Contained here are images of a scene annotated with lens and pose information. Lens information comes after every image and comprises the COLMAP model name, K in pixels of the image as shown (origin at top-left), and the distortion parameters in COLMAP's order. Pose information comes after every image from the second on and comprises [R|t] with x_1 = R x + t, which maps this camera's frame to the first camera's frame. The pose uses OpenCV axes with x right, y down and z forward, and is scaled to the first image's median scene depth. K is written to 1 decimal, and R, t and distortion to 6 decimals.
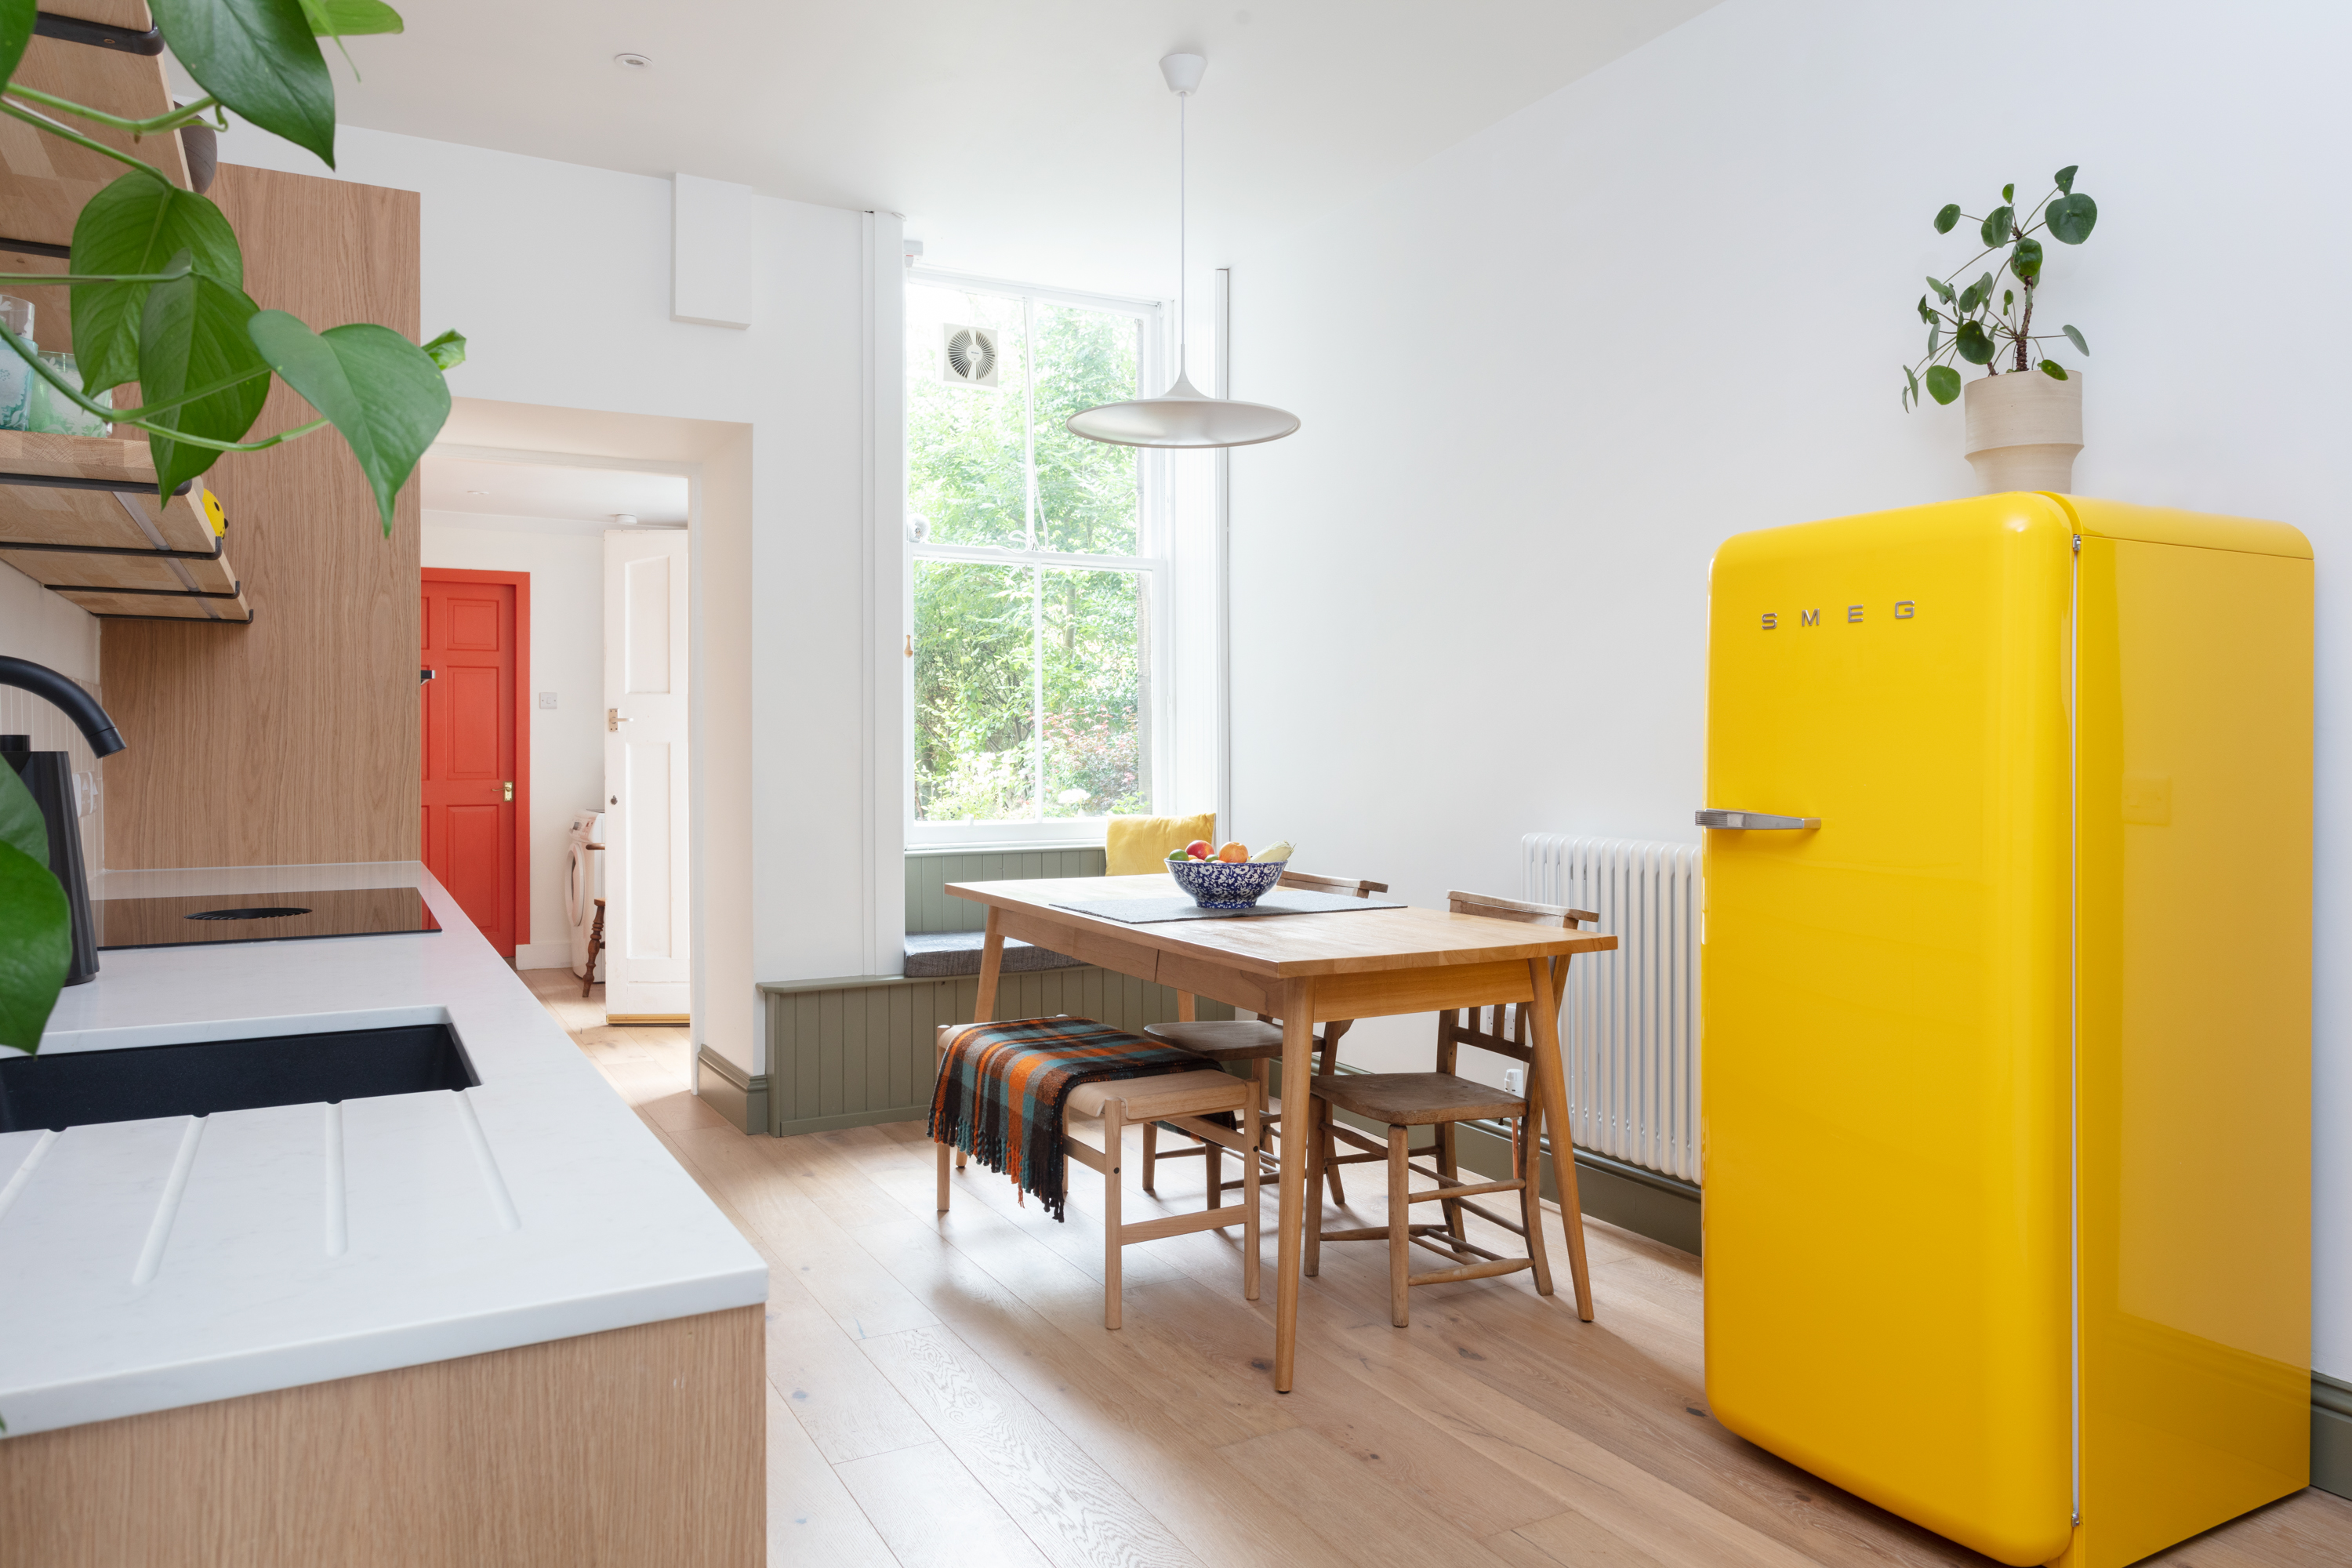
lens RADIAL K [[1556.9, 0, 1178.2], [0, 1556.9, 766.5], [0, 0, 1]] dist [-0.000520, -0.000120]
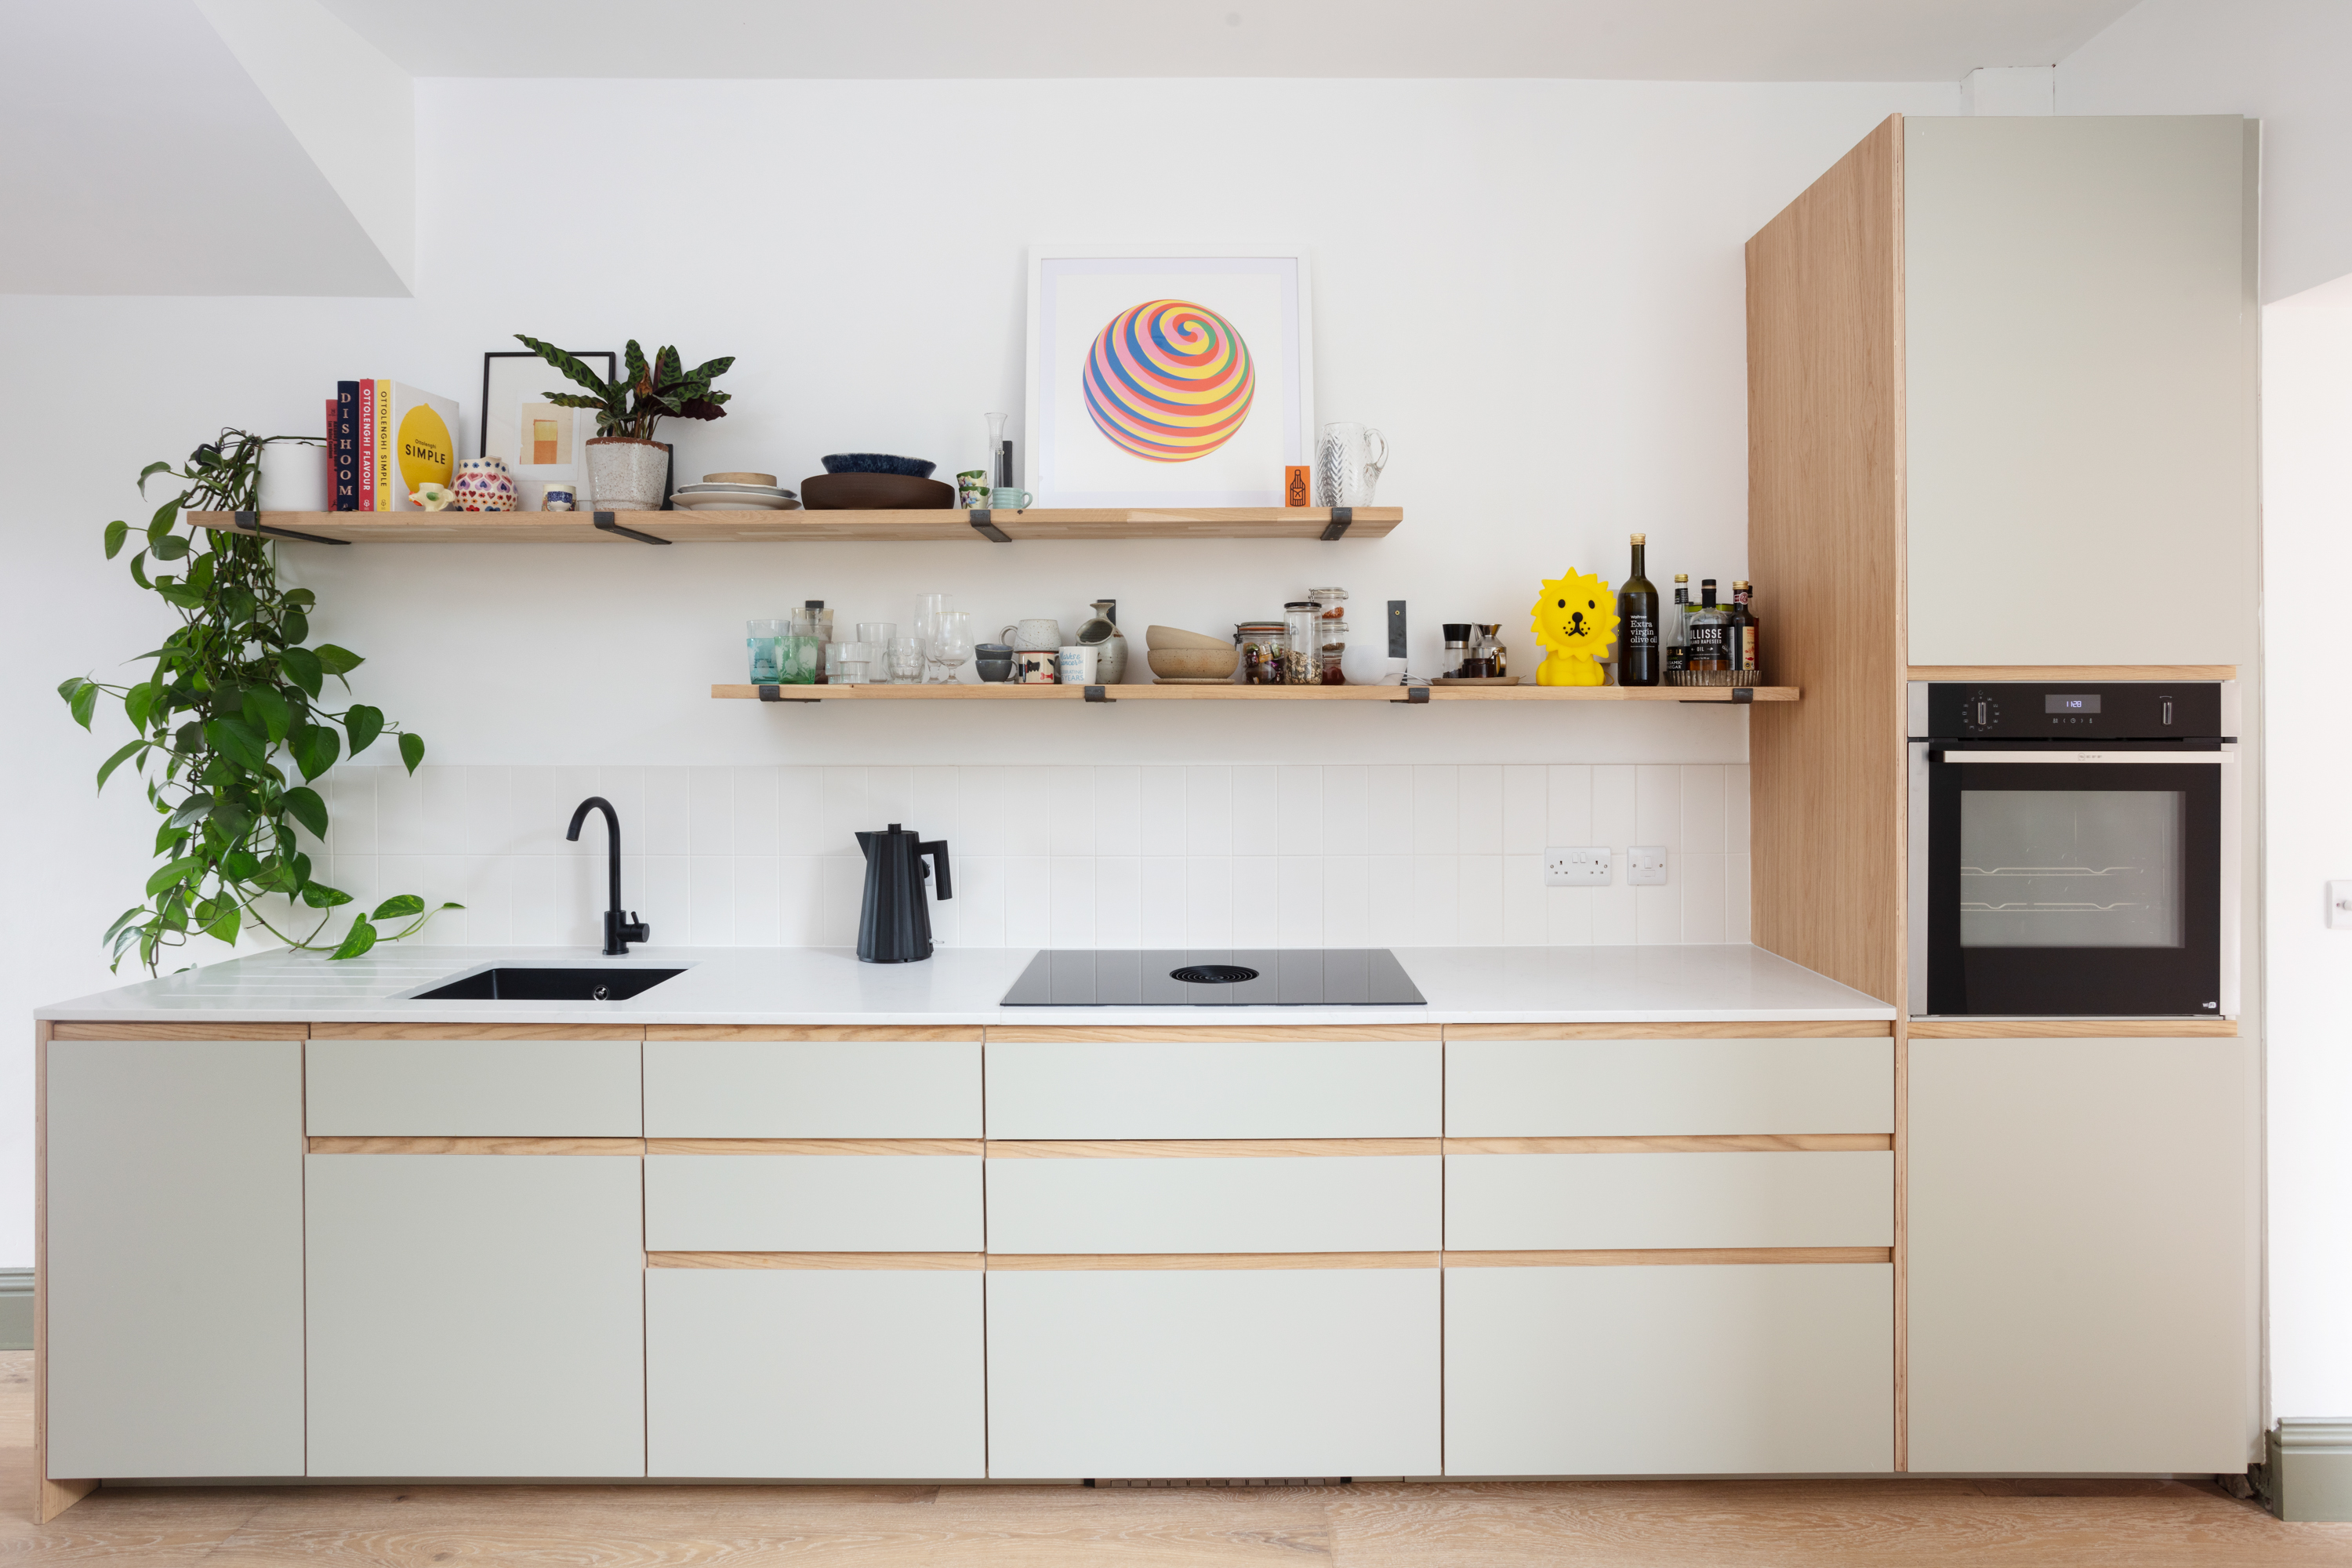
lens RADIAL K [[1292.6, 0, 1221.0], [0, 1292.6, 717.0], [0, 0, 1]] dist [-0.034292, 0.019985]
pose [[-0.477407, 0.006188, -0.878660, 0.212981], [-0.012664, 0.999823, 0.013922, -0.085505], [0.878591, 0.017774, -0.477244, 1.039668]]
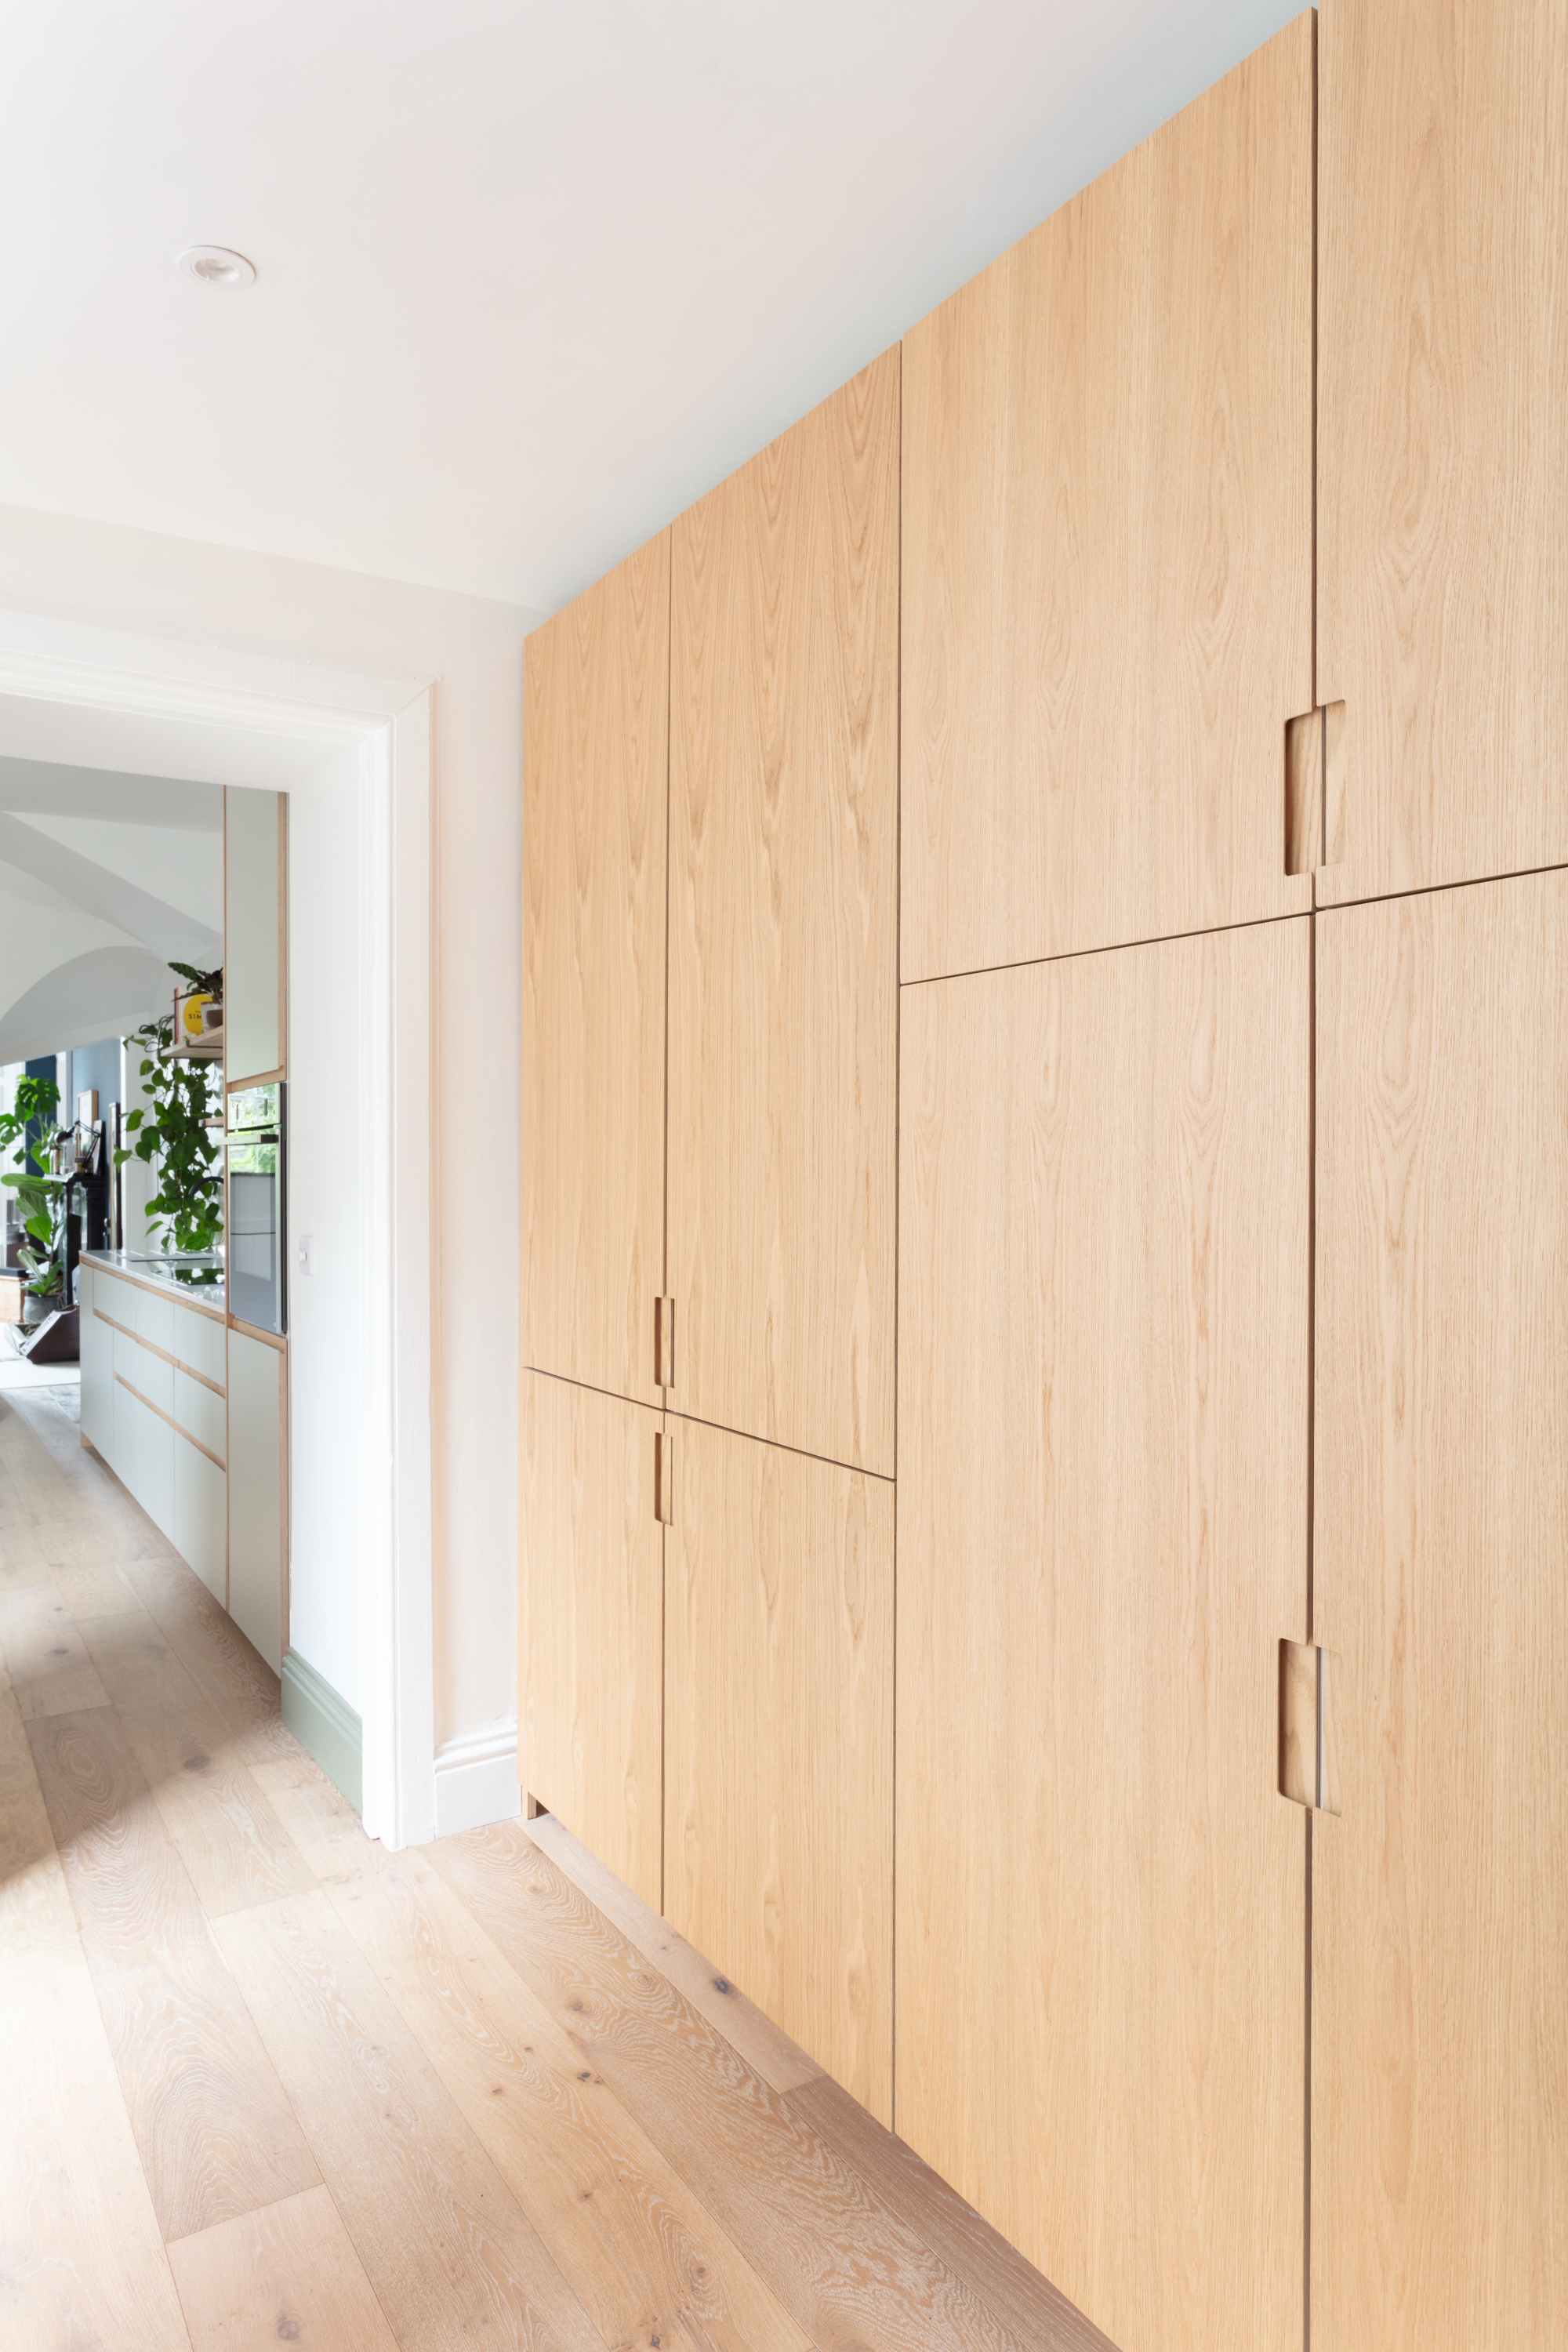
lens RADIAL K [[1461.4, 0, 783.2], [0, 1461.4, 1161.7], [0, 0, 1]] dist [-0.009983, -0.001538]
pose [[-0.998435, 0.003314, -0.055833, -0.871875], [0.002896, 0.999967, 0.007555, -0.051950], [0.055856, 0.007382, -0.998412, 2.174553]]
